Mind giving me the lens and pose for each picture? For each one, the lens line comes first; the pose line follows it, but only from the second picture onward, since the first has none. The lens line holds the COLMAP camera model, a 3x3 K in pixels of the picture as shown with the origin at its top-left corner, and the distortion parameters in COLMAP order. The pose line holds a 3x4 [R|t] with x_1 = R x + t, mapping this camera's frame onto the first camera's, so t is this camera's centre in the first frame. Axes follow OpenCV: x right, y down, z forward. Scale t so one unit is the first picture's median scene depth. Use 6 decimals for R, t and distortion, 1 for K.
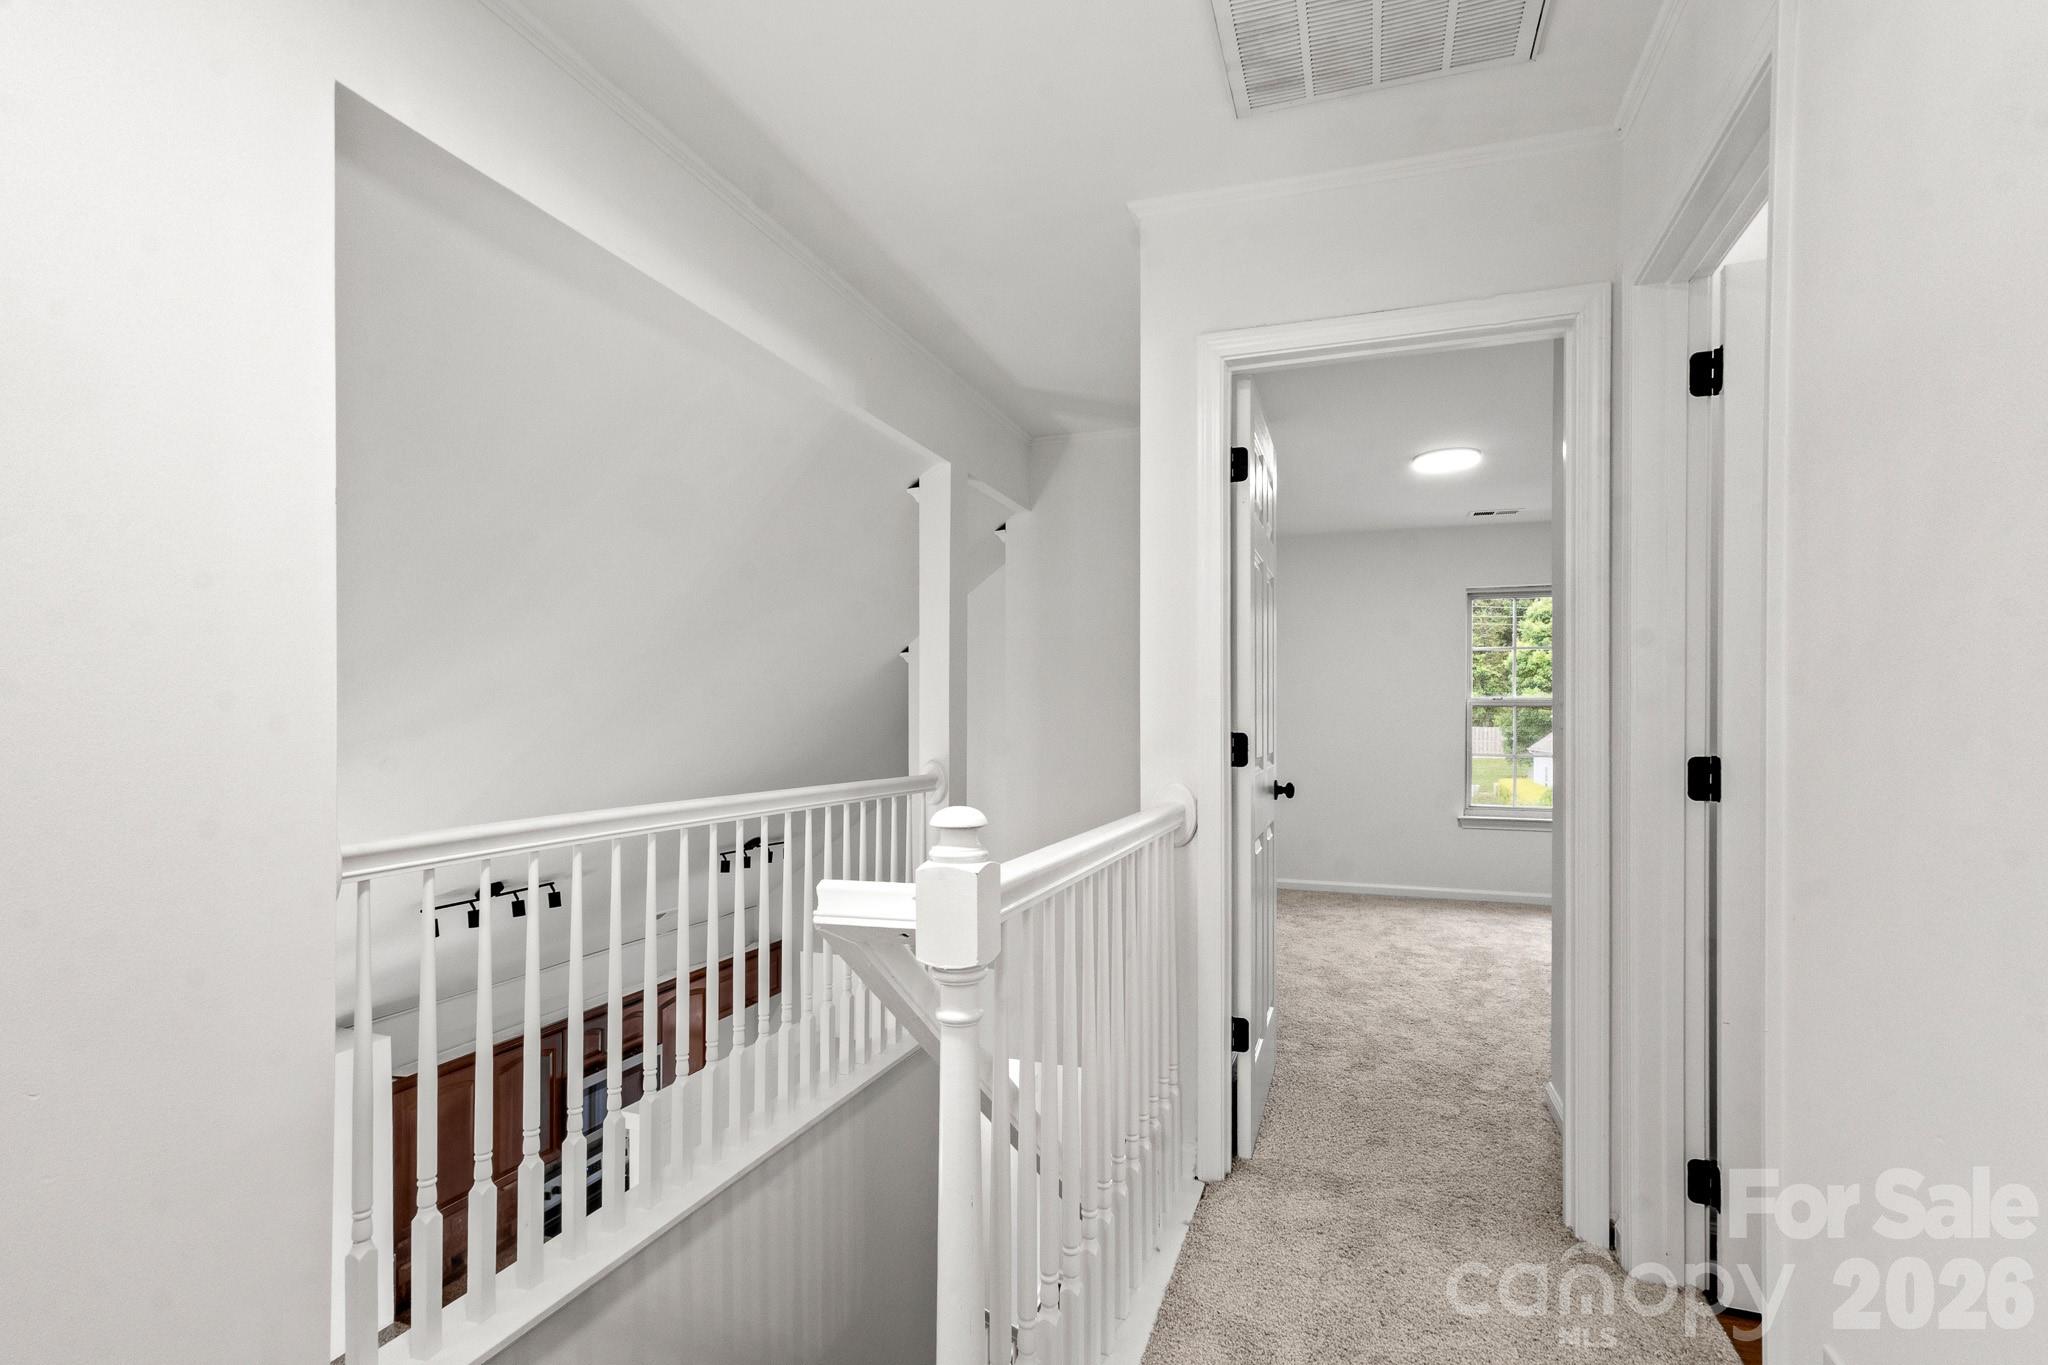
lens RADIAL K [[979.1, 0, 1024.1], [0, 979.1, 720.4], [0, 0, 1]] dist [-0.000352, -0.000260]
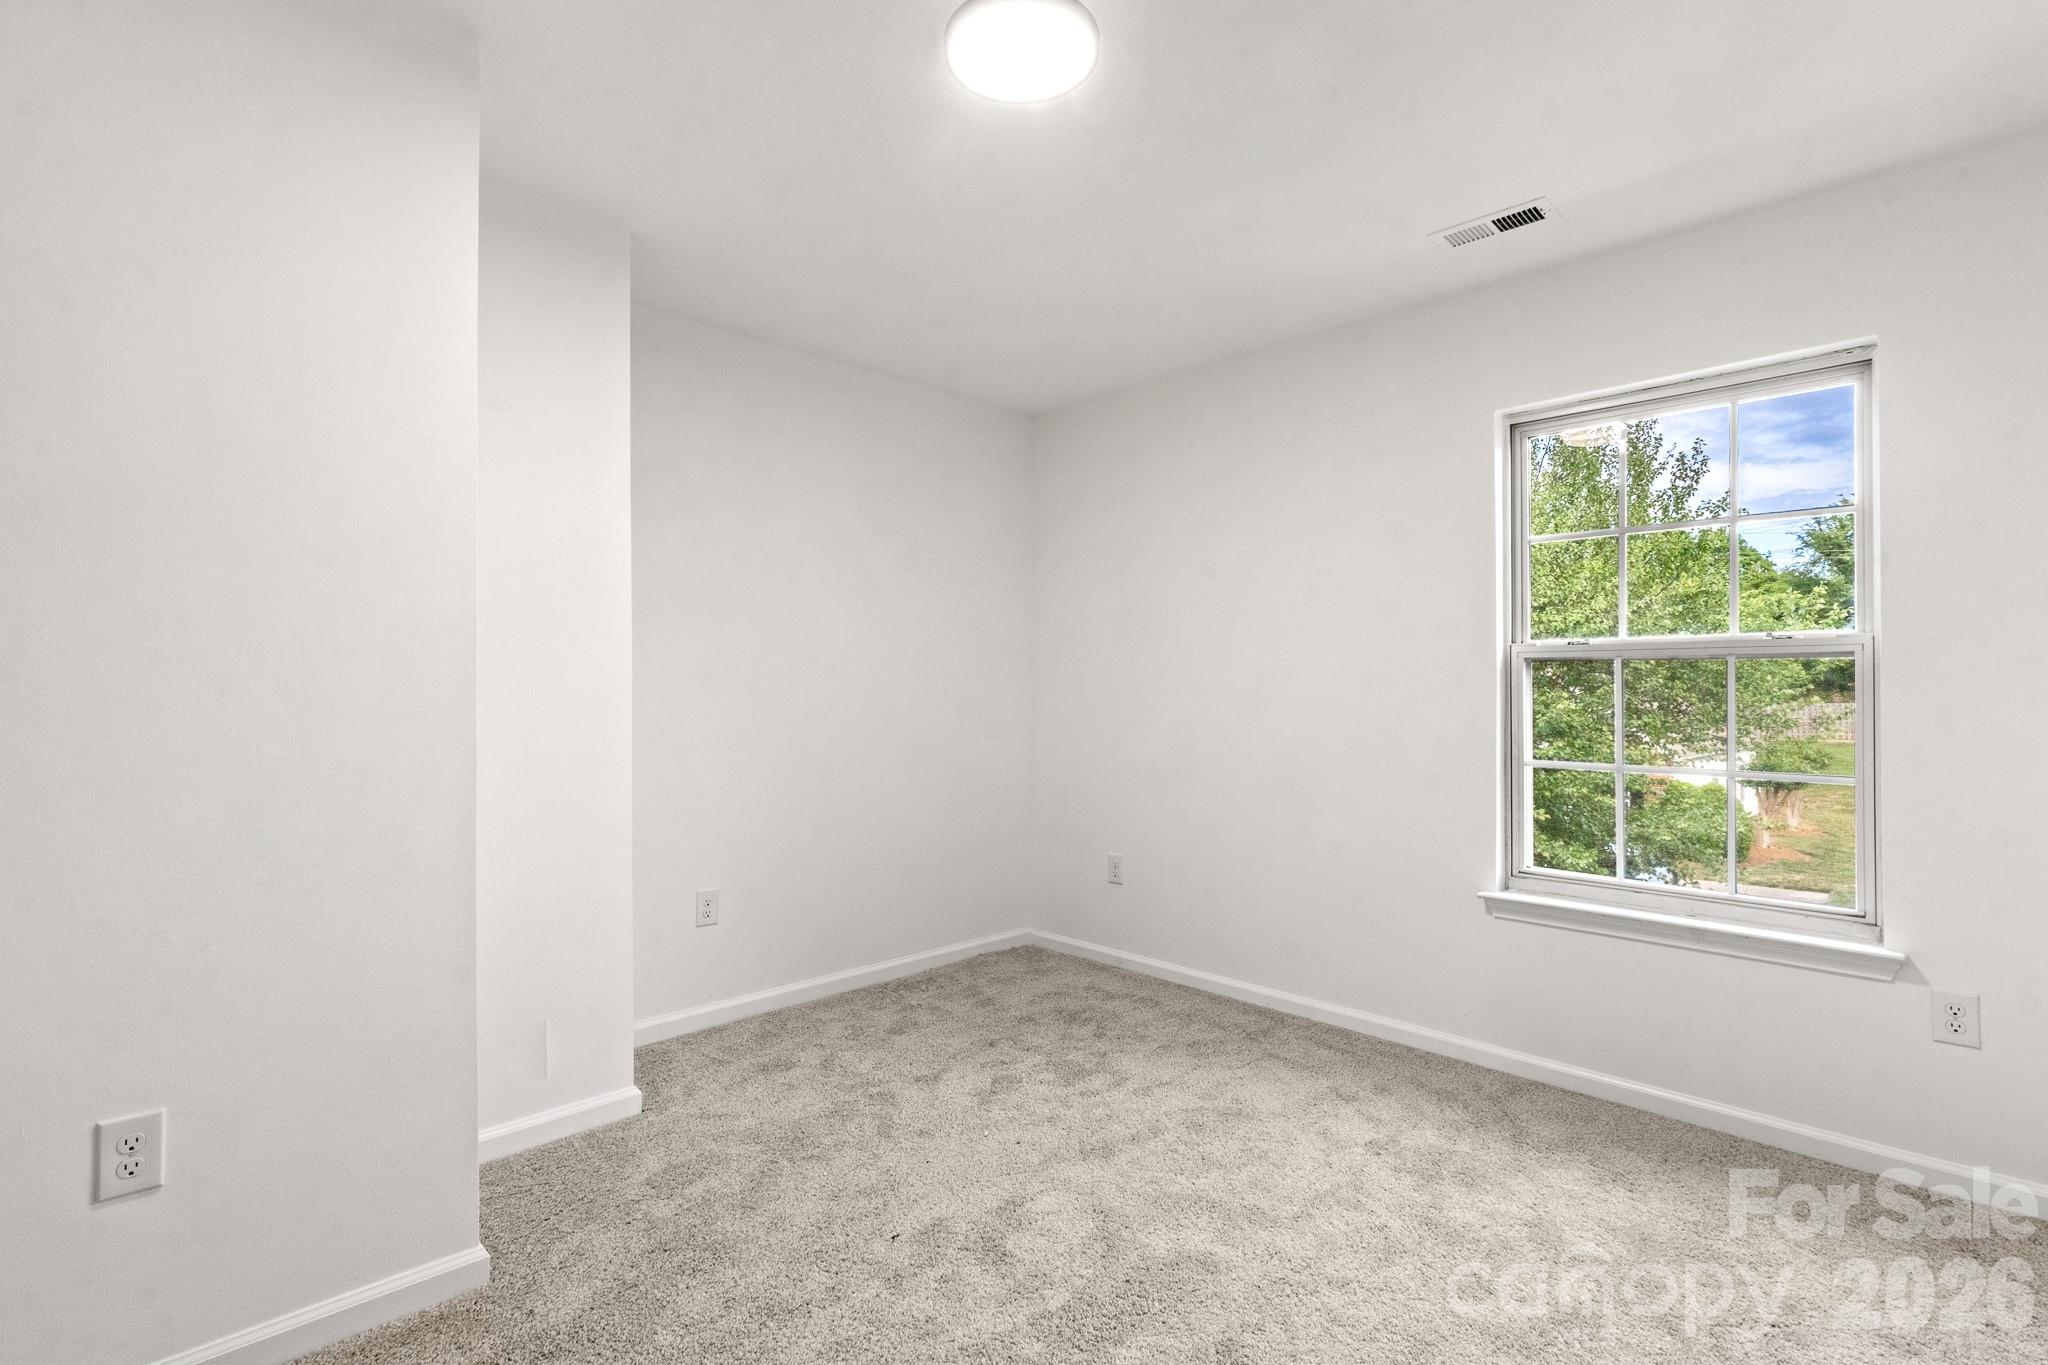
lens RADIAL K [[967.8, 0, 1024.0], [0, 967.8, 682.5], [0, 0, 1]] dist [-0.000315, -0.000074]
pose [[0.892465, -0.004221, -0.451097, 0.823184], [0.002794, 0.999989, -0.003828, -0.004434], [0.451108, 0.002156, 0.892467, 0.872300]]
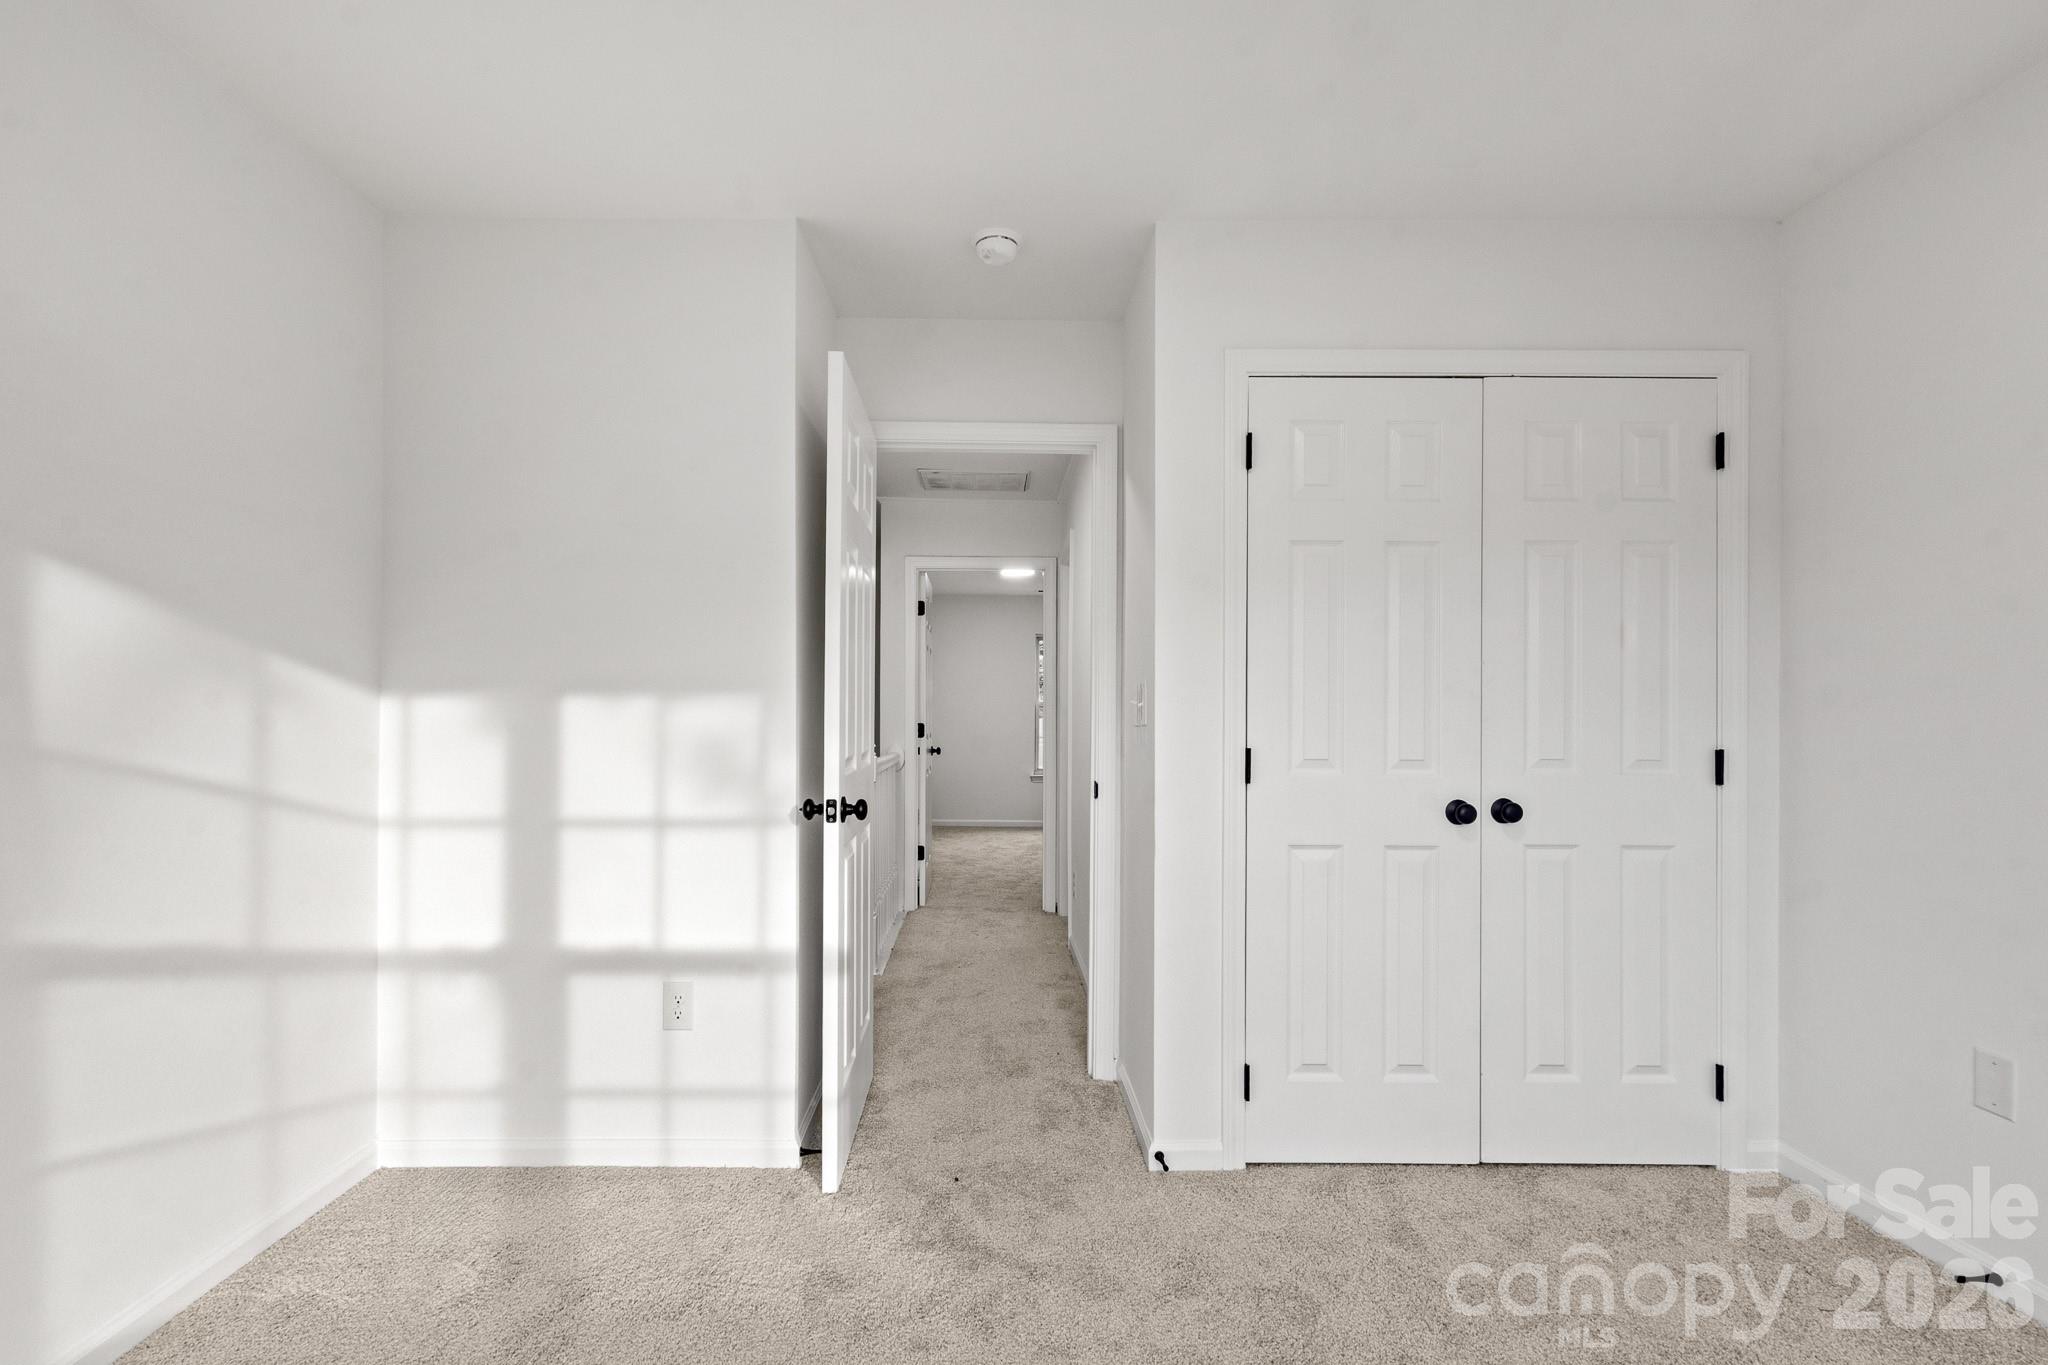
lens RADIAL K [[1092.1, 0, 1019.0], [0, 1092.1, 702.8], [0, 0, 1]] dist [0.003077, -0.002083]
pose [[0.933546, 0.004485, 0.358431, -0.395081], [-0.002226, 0.999975, -0.006716, -0.014873], [-0.358452, 0.005472, 0.933532, -1.208152]]
